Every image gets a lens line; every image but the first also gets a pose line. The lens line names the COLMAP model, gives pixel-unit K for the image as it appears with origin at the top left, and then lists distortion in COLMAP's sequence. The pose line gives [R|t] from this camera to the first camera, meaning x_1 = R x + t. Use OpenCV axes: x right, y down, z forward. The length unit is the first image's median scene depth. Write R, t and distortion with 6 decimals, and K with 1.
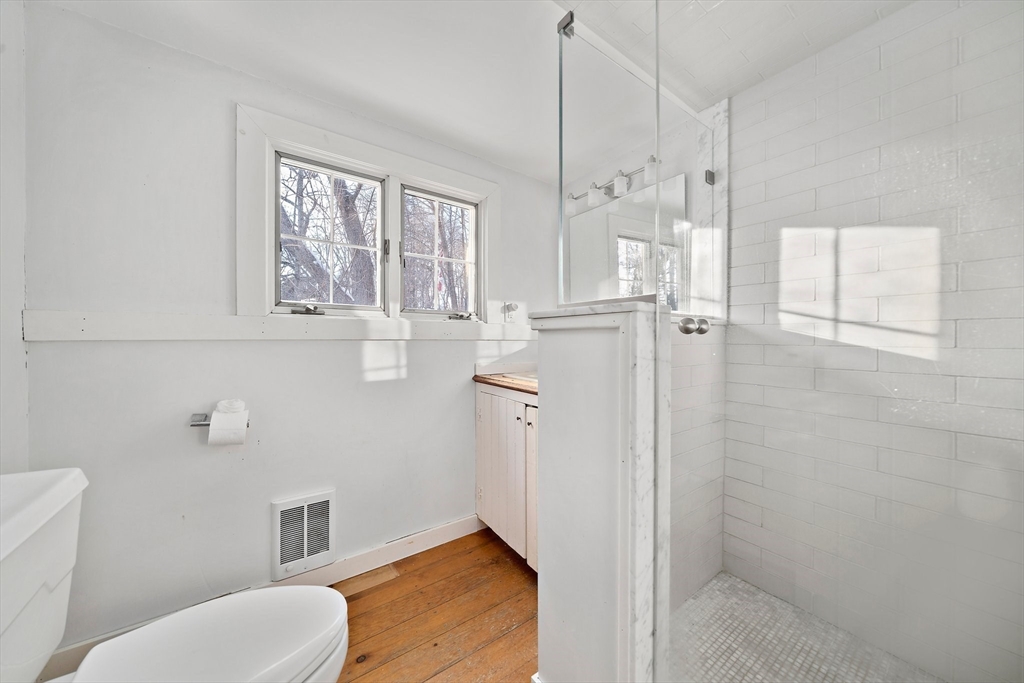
lens RADIAL K [[350.3, 0, 512.0], [0, 350.3, 341.5], [0, 0, 1]] dist [-0.004693, 0.000062]
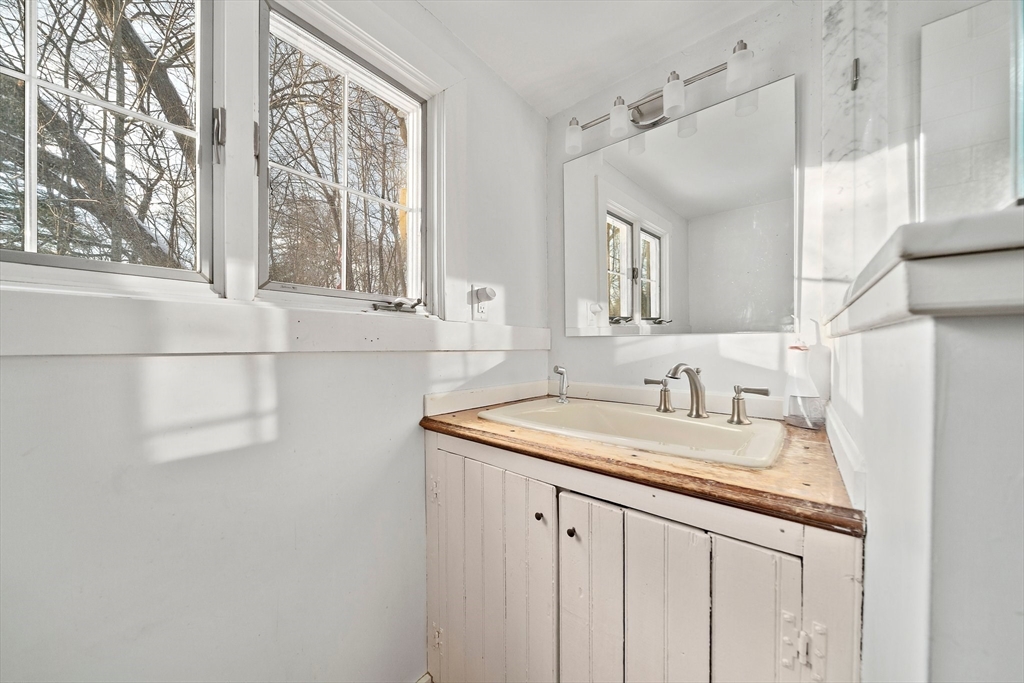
lens RADIAL K [[349.2, 0, 510.1], [0, 349.2, 347.1], [0, 0, 1]] dist [-0.010323, 0.000107]
pose [[0.966721, -0.005786, 0.255766, -0.114483], [0.006896, 0.999970, -0.003445, -0.007675], [-0.255738, 0.005094, 0.966733, 0.451773]]
